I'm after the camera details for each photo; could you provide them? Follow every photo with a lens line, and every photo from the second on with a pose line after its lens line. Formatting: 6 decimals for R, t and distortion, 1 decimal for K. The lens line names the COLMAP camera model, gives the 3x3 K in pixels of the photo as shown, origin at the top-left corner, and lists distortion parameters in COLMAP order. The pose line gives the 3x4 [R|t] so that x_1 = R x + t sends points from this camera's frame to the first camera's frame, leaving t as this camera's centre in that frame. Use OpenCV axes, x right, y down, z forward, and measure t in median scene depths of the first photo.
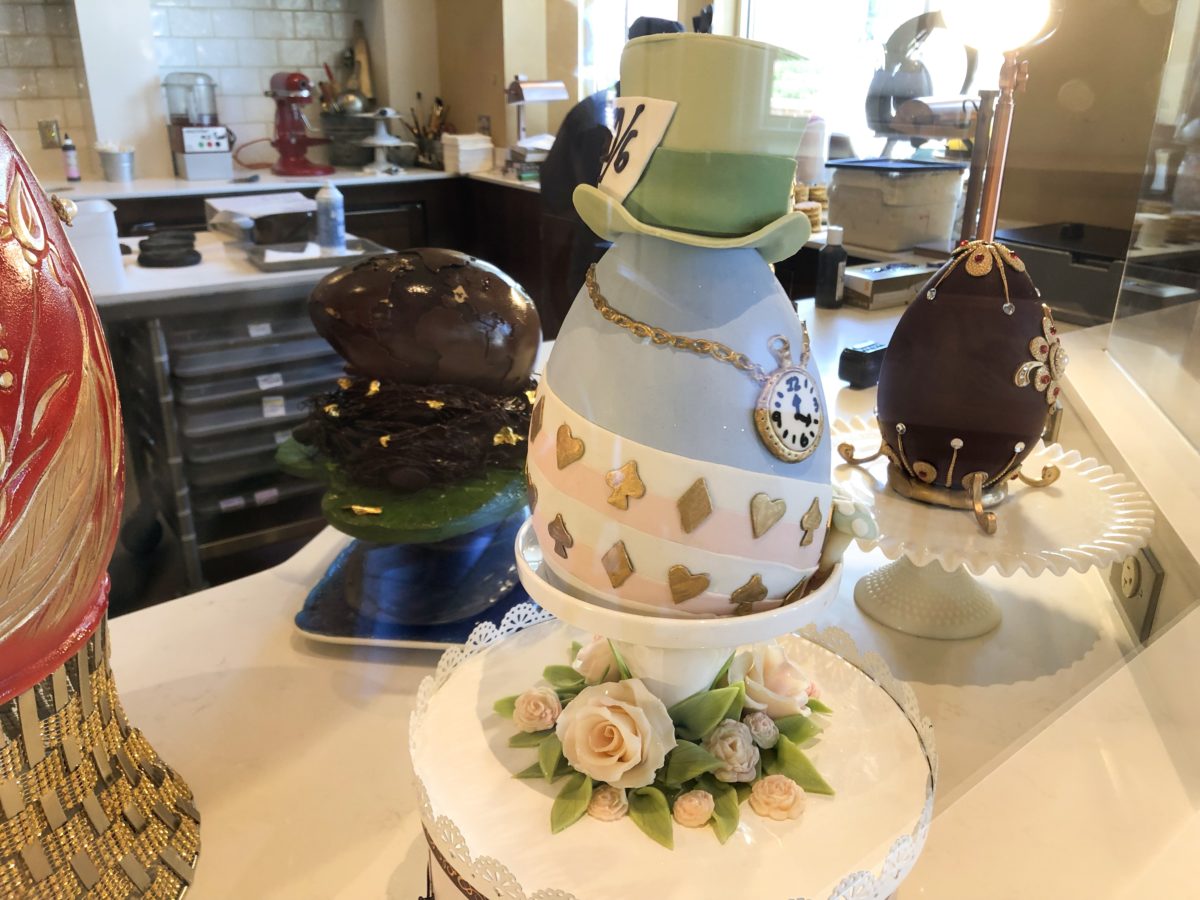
lens RADIAL K [[996.9, 0, 600.7], [0, 996.9, 448.6], [0, 0, 1]] dist [0.029128, -0.039400]
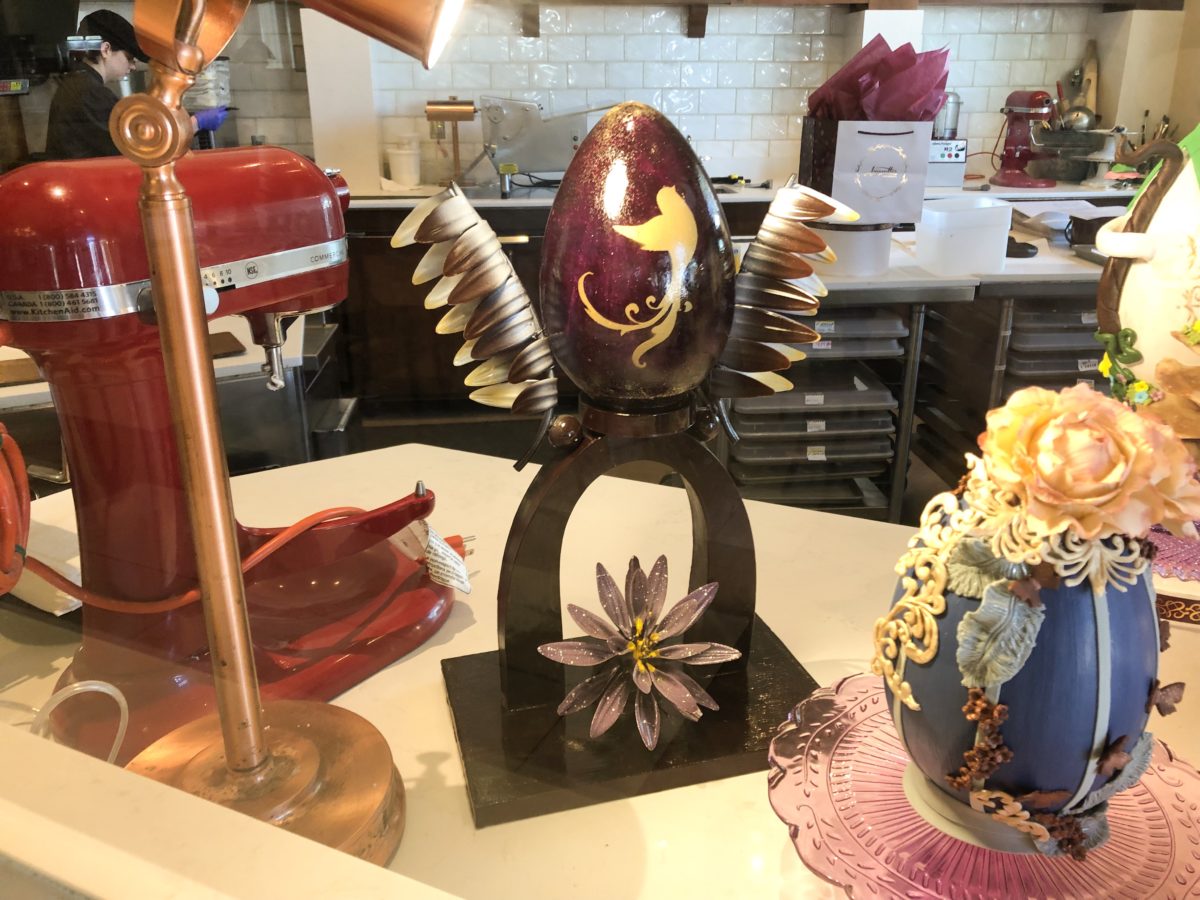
lens RADIAL K [[996.9, 0, 604.2], [0, 996.9, 444.0], [0, 0, 1]] dist [0.029128, -0.039400]
pose [[0.878784, 0.156223, -0.450924, -0.875775], [-0.165938, 0.985968, 0.018202, 0.269788], [0.447440, 0.058830, 0.892377, -0.702153]]
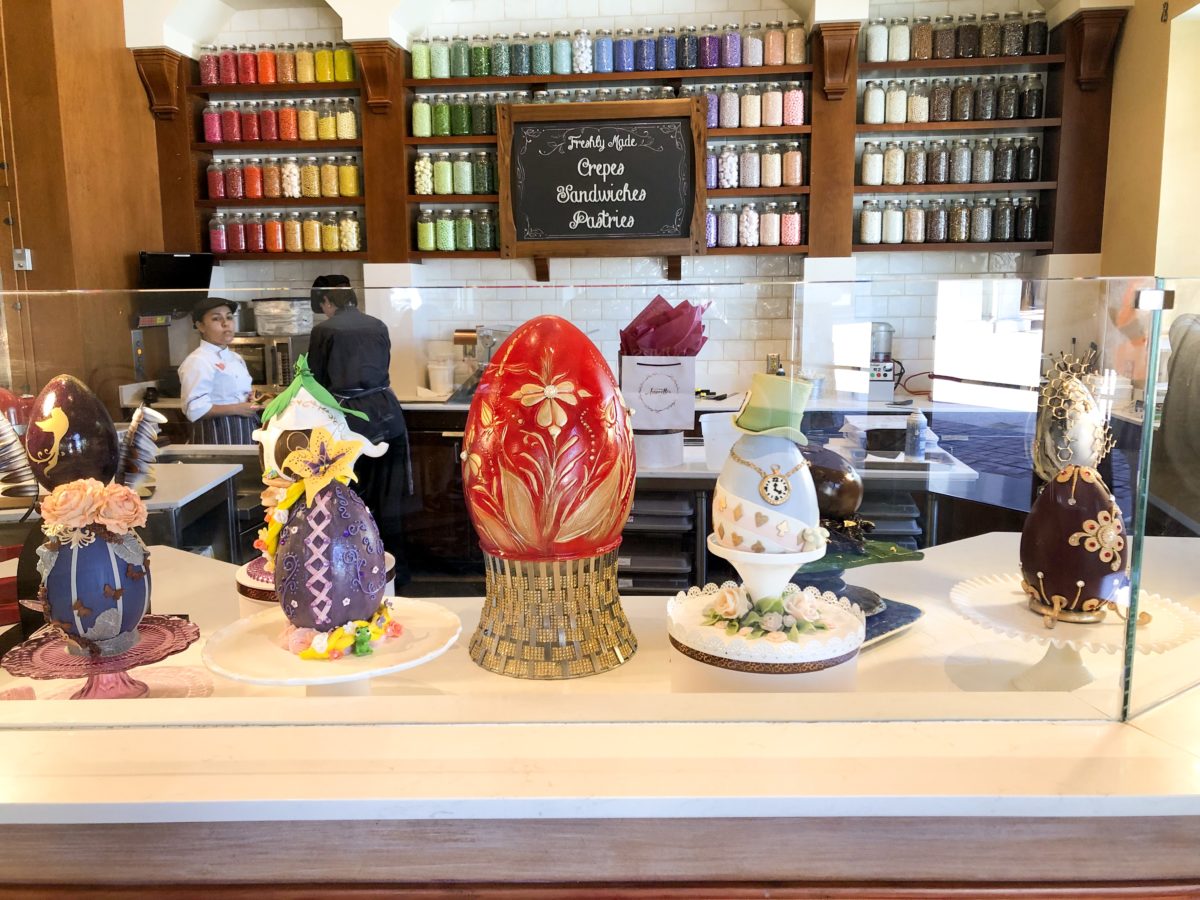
lens RADIAL K [[996.9, 0, 596.5], [0, 996.9, 441.9], [0, 0, 1]] dist [0.029128, -0.039400]
pose [[0.758554, 0.085431, -0.645986, 0.848021], [-0.224844, 0.964796, -0.136432, 0.178610], [0.611589, 0.248737, 0.751058, -0.821701]]
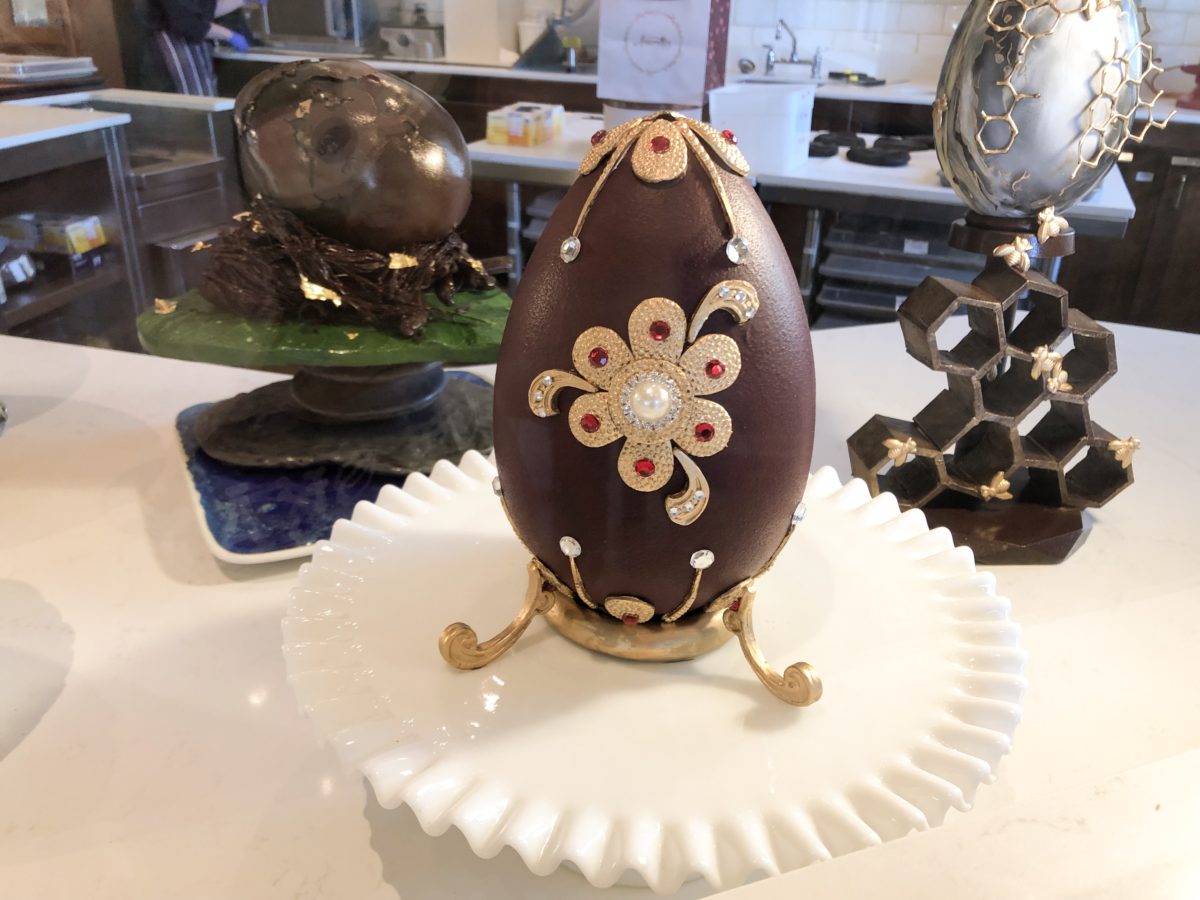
lens RADIAL K [[996.9, 0, 603.1], [0, 996.9, 451.0], [0, 0, 1]] dist [0.029128, -0.039400]
pose [[0.559012, 0.365169, -0.744418, 0.742893], [-0.321525, 0.923017, 0.211333, -0.145654], [0.764282, 0.121211, 0.633388, 0.681672]]
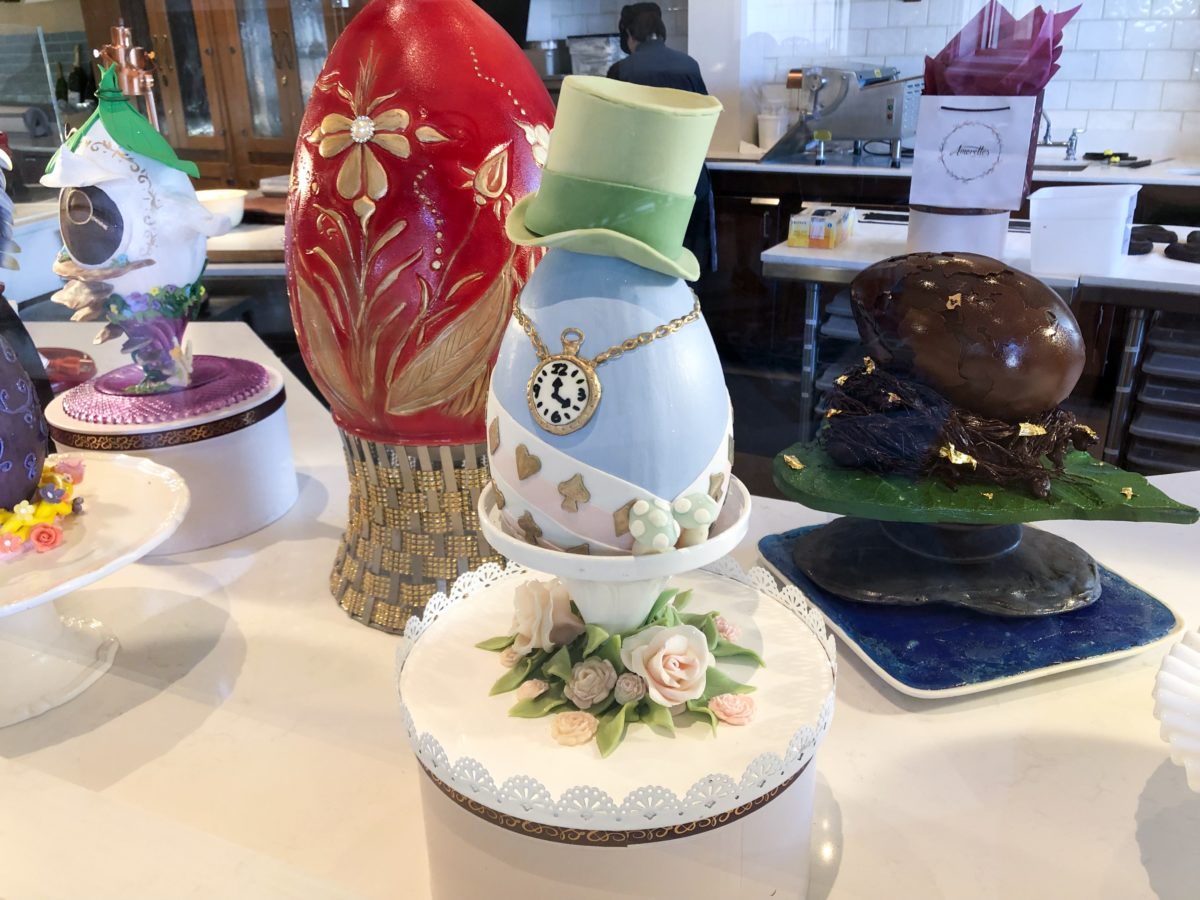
lens RADIAL K [[996.9, 0, 591.4], [0, 996.9, 449.7], [0, 0, 1]] dist [0.029128, -0.039400]
pose [[0.419251, 0.322644, -0.848604, 0.599554], [-0.302856, 0.930881, 0.204301, -0.109992], [0.855866, 0.171351, 0.487987, 0.221306]]
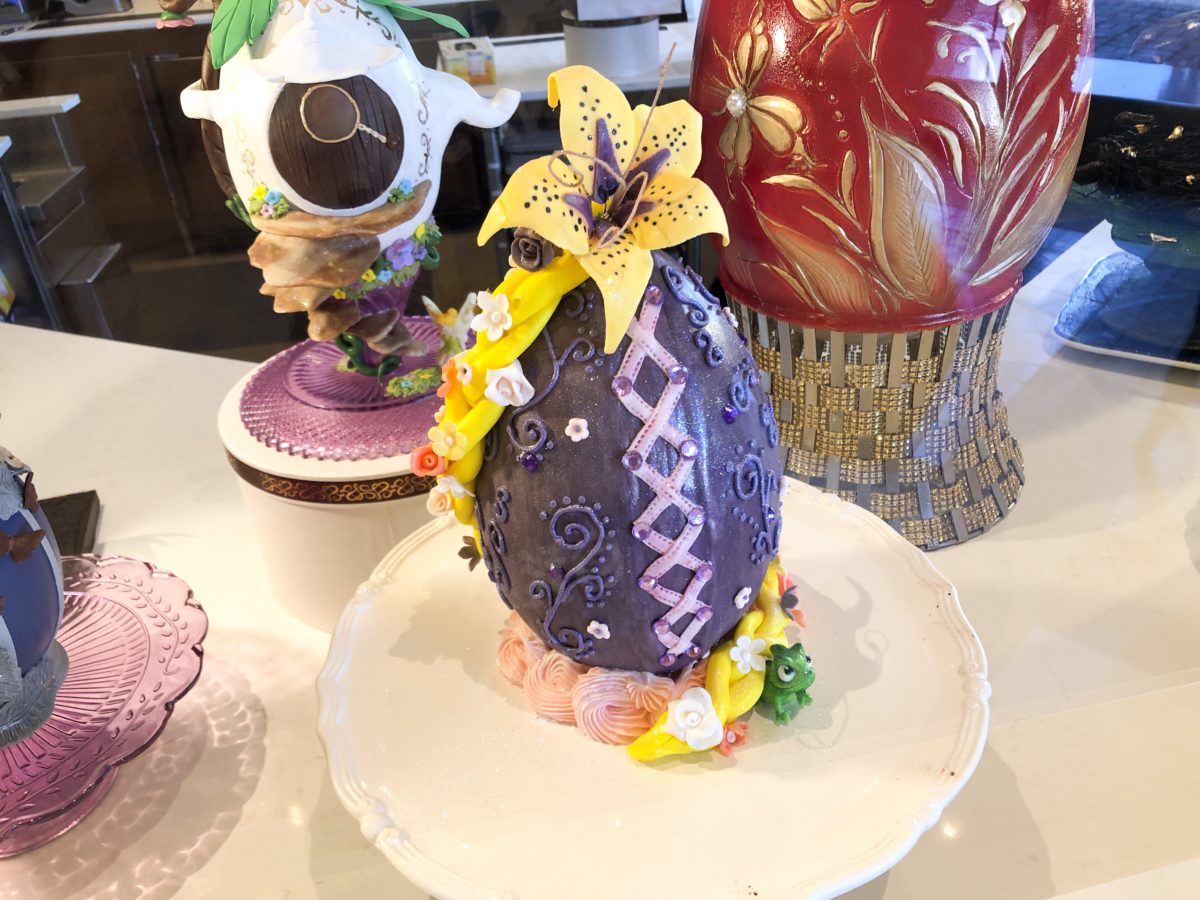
lens RADIAL K [[996.9, 0, 592.1], [0, 996.9, 452.8], [0, 0, 1]] dist [0.029128, -0.039400]
pose [[0.882996, 0.189558, -0.429401, -0.254547], [-0.102873, 0.970738, 0.216989, 0.111622], [0.457968, -0.147427, 0.876659, -0.342802]]
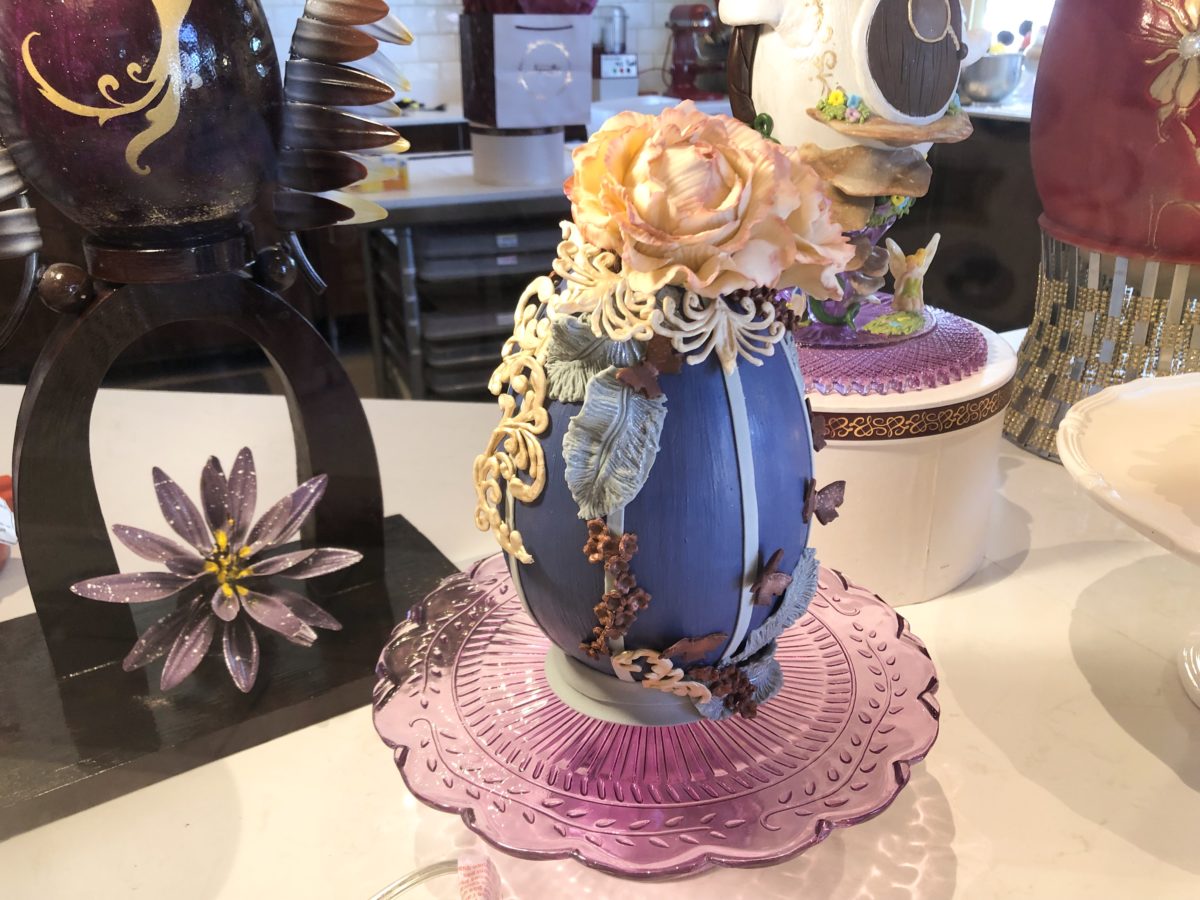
lens RADIAL K [[996.9, 0, 601.6], [0, 996.9, 460.9], [0, 0, 1]] dist [0.029128, -0.039400]
pose [[0.978772, 0.066264, -0.193944, -0.840302], [-0.057094, 0.996987, 0.052505, 0.336468], [0.196839, -0.040317, 0.979607, -0.500813]]
